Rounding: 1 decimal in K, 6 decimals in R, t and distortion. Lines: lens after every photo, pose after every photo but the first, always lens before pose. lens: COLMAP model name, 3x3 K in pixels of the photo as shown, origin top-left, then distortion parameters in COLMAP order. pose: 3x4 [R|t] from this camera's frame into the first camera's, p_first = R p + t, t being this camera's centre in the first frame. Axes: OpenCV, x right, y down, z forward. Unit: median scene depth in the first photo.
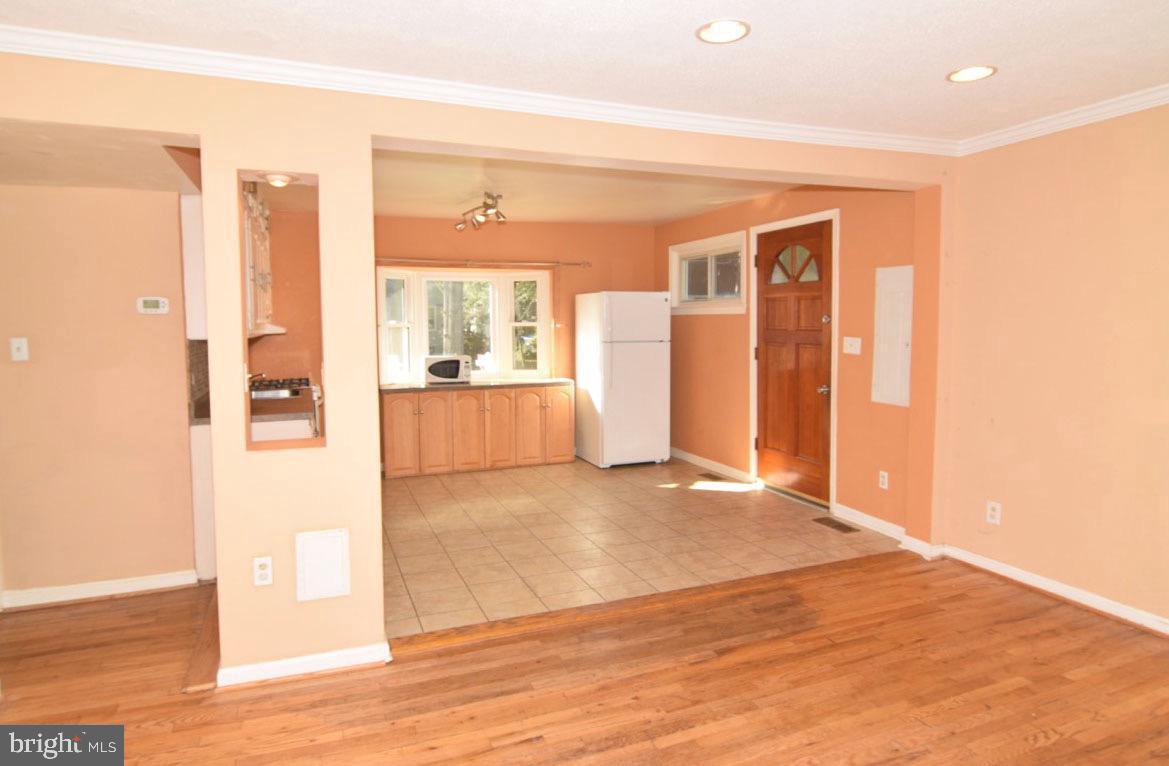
lens RADIAL K [[684.0, 0, 581.4], [0, 684.0, 377.6], [0, 0, 1]] dist [-0.022717, -0.000240]
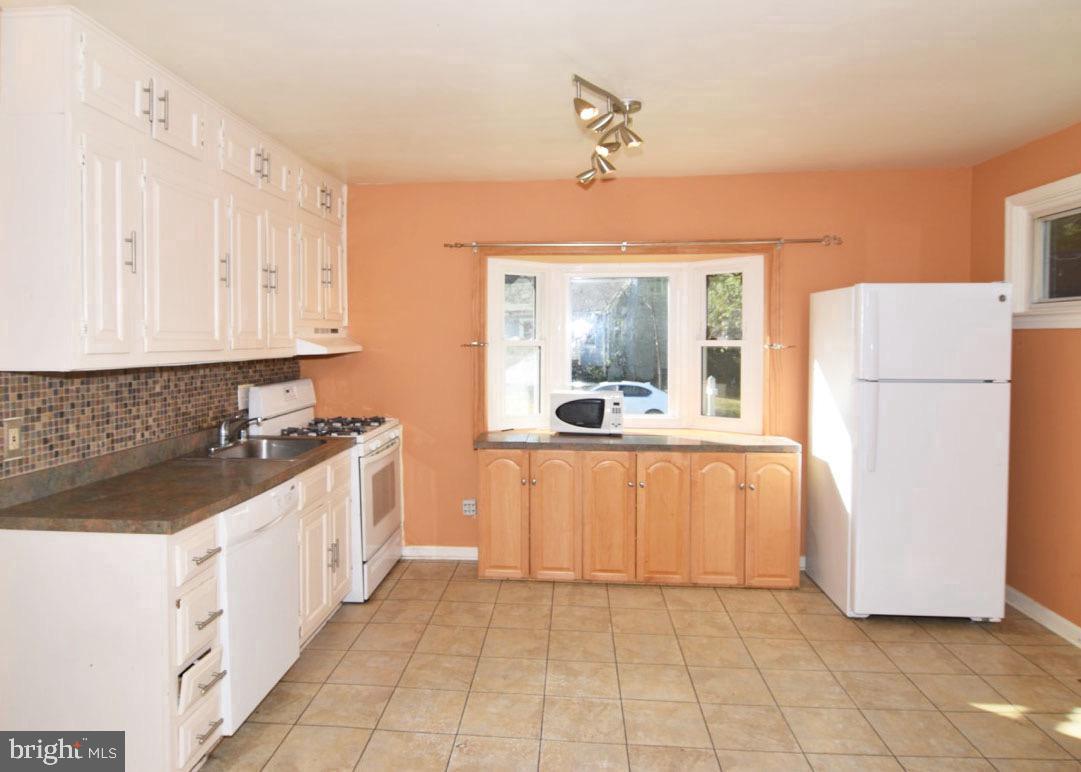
lens RADIAL K [[677.6, 0, 514.7], [0, 677.6, 352.8], [0, 0, 1]] dist [-0.017864, 0.003979]
pose [[0.891230, 0.016103, -0.453266, 0.030287], [-0.042099, 0.997992, -0.047322, -0.035379], [0.451594, 0.061257, 0.890118, 0.400765]]
